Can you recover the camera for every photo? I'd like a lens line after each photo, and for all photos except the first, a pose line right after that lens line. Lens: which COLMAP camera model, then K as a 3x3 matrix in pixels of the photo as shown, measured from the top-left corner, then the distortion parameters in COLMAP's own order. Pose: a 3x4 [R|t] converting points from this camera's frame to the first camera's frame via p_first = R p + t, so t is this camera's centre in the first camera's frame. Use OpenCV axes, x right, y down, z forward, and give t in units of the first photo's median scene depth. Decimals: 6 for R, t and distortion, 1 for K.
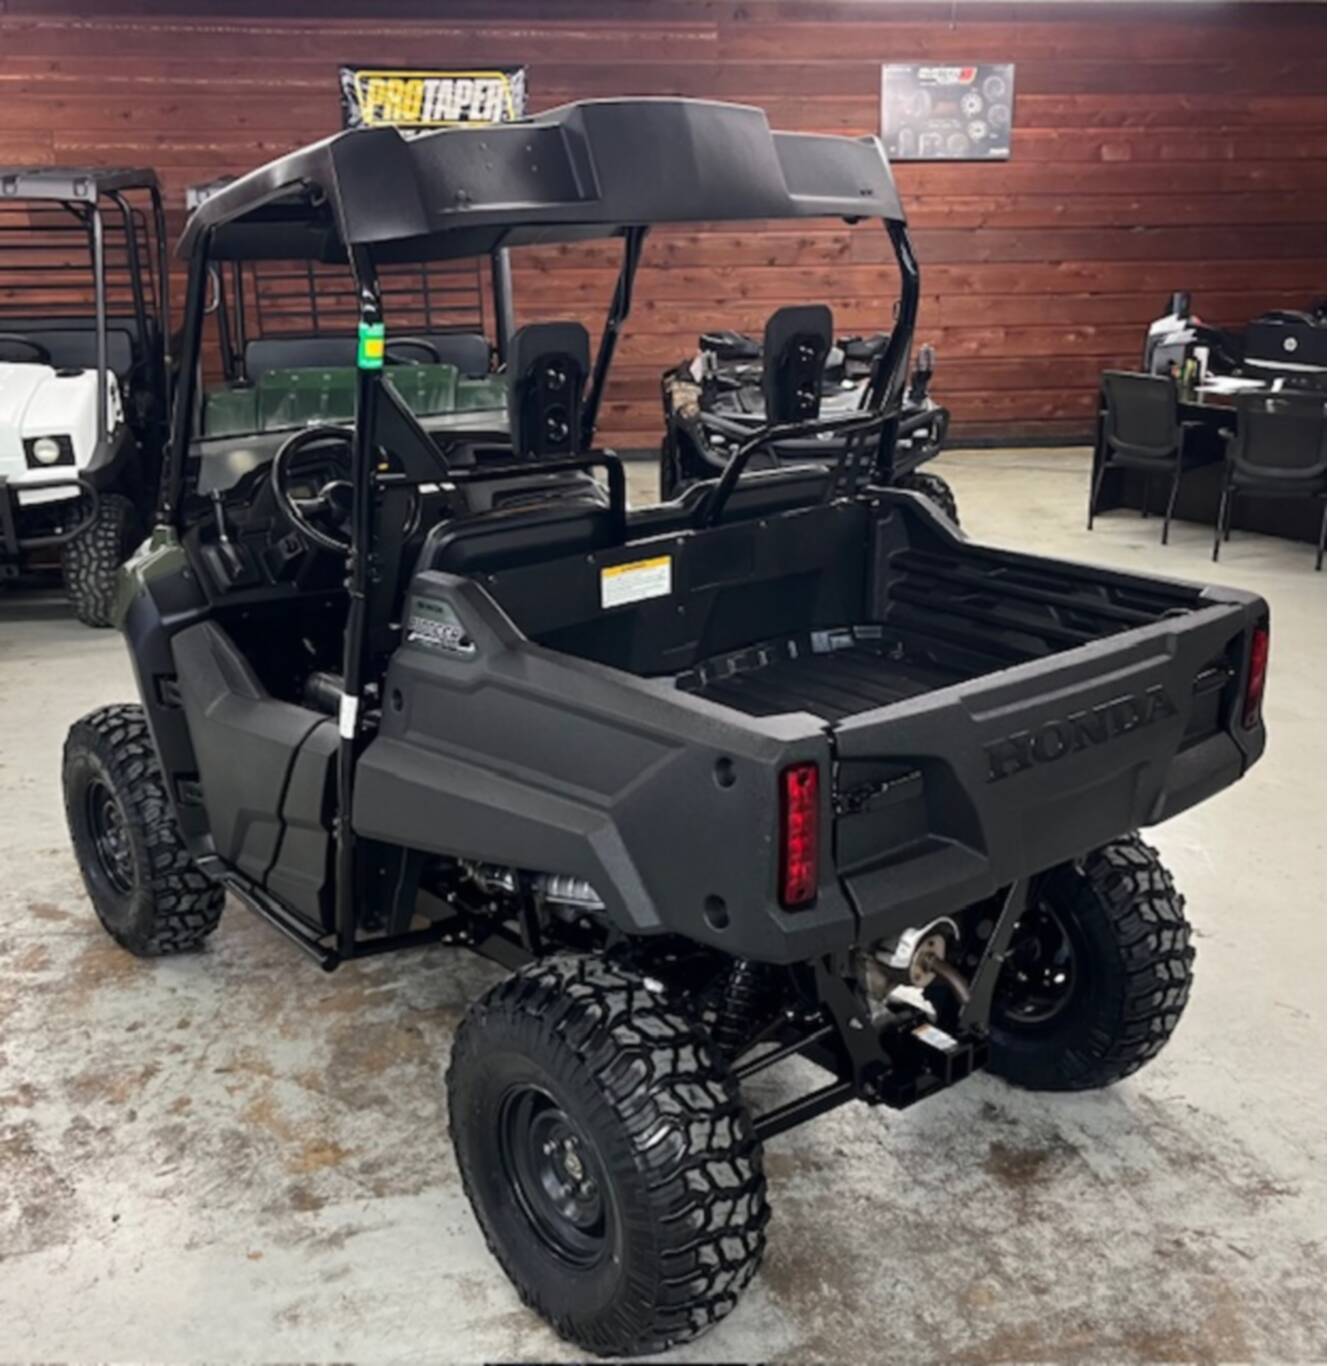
lens RADIAL K [[1574.7, 0, 637.7], [0, 1574.7, 685.4], [0, 0, 1]] dist [0.020534, 0.008064]
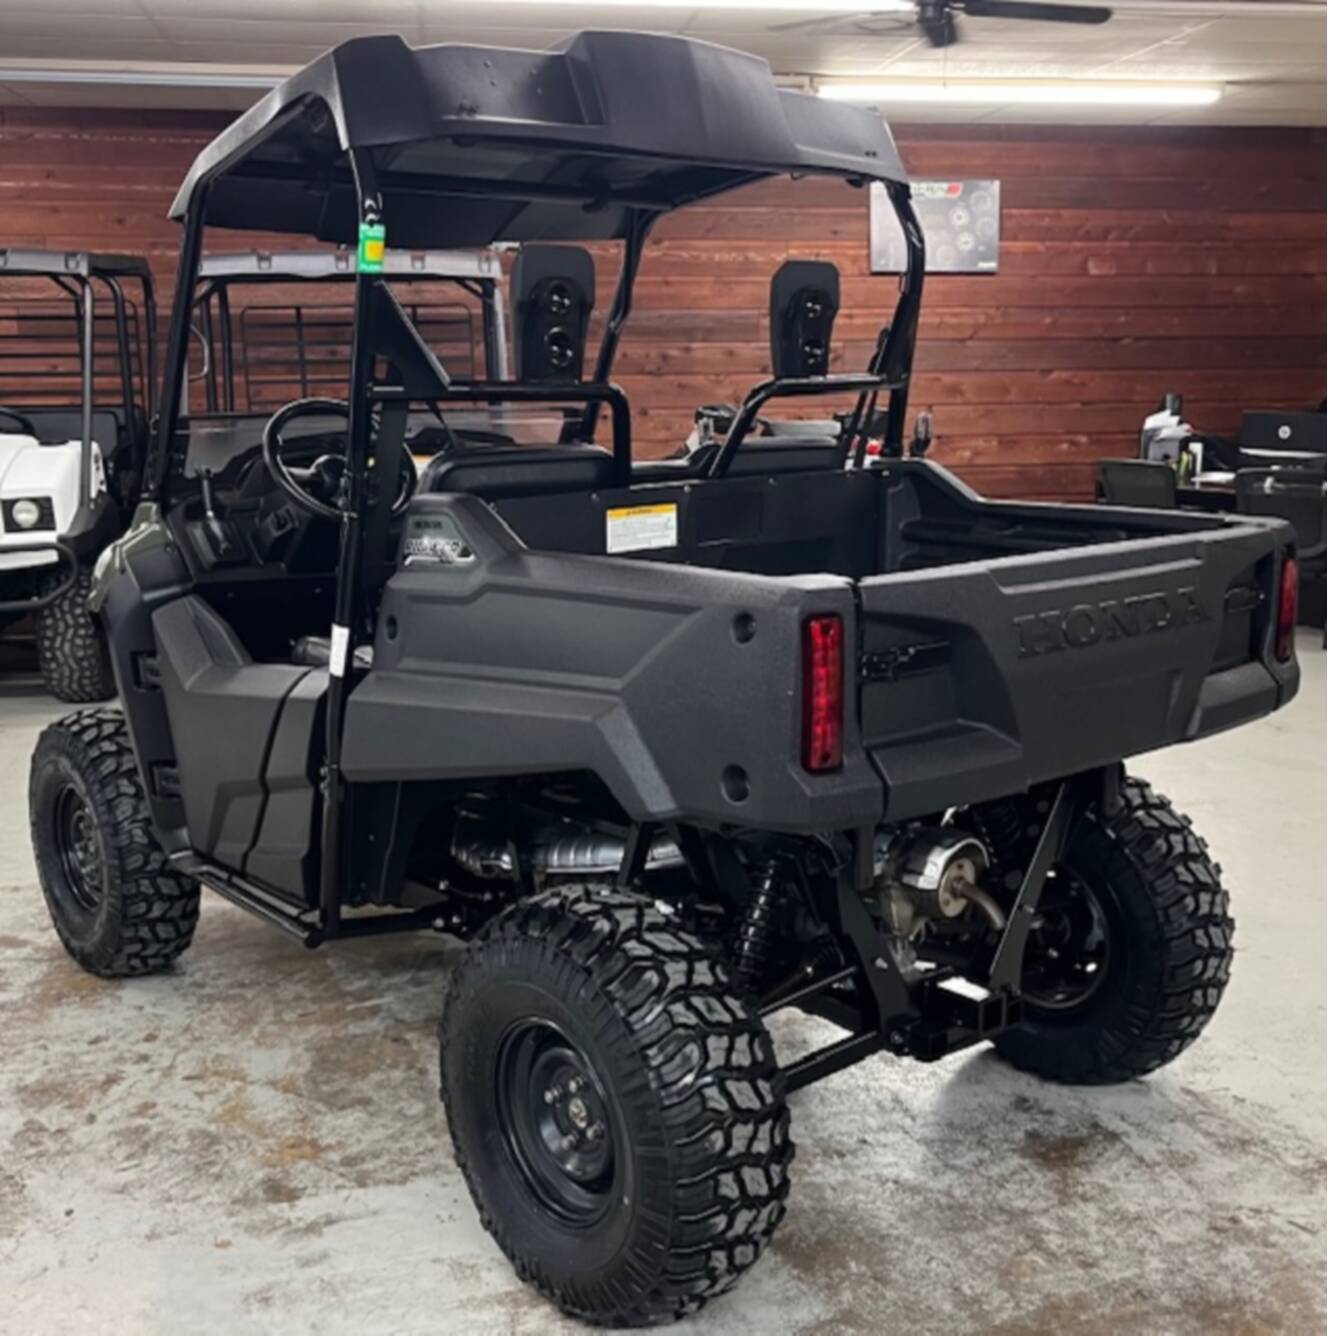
lens RADIAL K [[1607.4, 0, 664.0], [0, 1607.4, 668.0], [0, 0, 1]] dist [0.027441, -0.007538]
pose [[0.999722, -0.001529, 0.023511, -0.010341], [0.004350, 0.992716, -0.120403, 0.135467], [-0.023156, 0.120472, 0.992447, 0.034103]]
